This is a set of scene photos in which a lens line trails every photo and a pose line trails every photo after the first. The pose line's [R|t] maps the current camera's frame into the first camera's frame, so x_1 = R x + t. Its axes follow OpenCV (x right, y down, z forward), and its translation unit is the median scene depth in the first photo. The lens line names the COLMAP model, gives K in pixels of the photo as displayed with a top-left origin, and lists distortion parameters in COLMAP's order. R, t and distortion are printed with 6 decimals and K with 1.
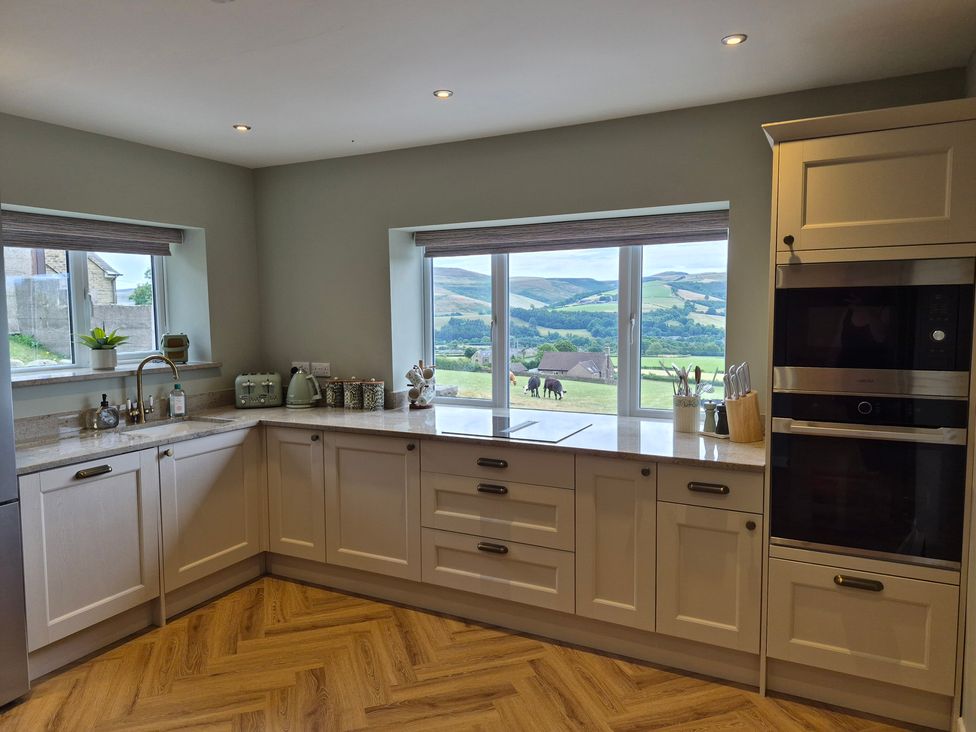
lens RADIAL K [[676.3, 0, 488.0], [0, 676.3, 366.0], [0, 0, 1]] dist [0.062707, -0.079106]
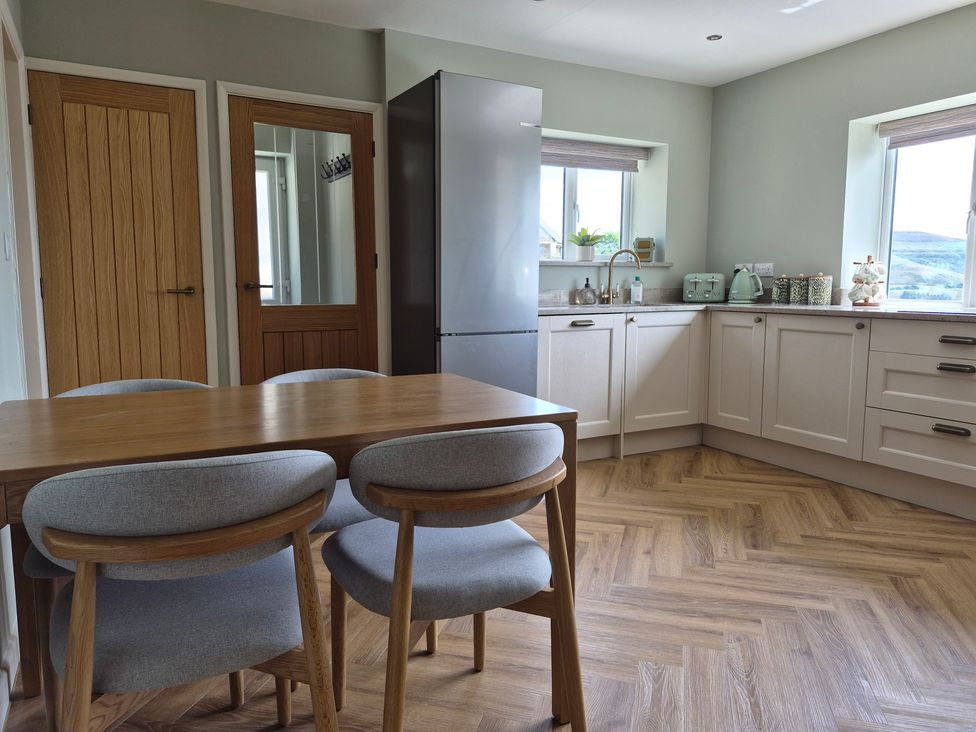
lens RADIAL K [[682.9, 0, 486.1], [0, 682.9, 349.4], [0, 0, 1]] dist [0.061572, -0.062943]
pose [[0.827466, 0.067041, -0.557499, 0.001667], [-0.059199, 0.997729, 0.032115, 0.138264], [0.558386, 0.006430, 0.829556, -0.148163]]
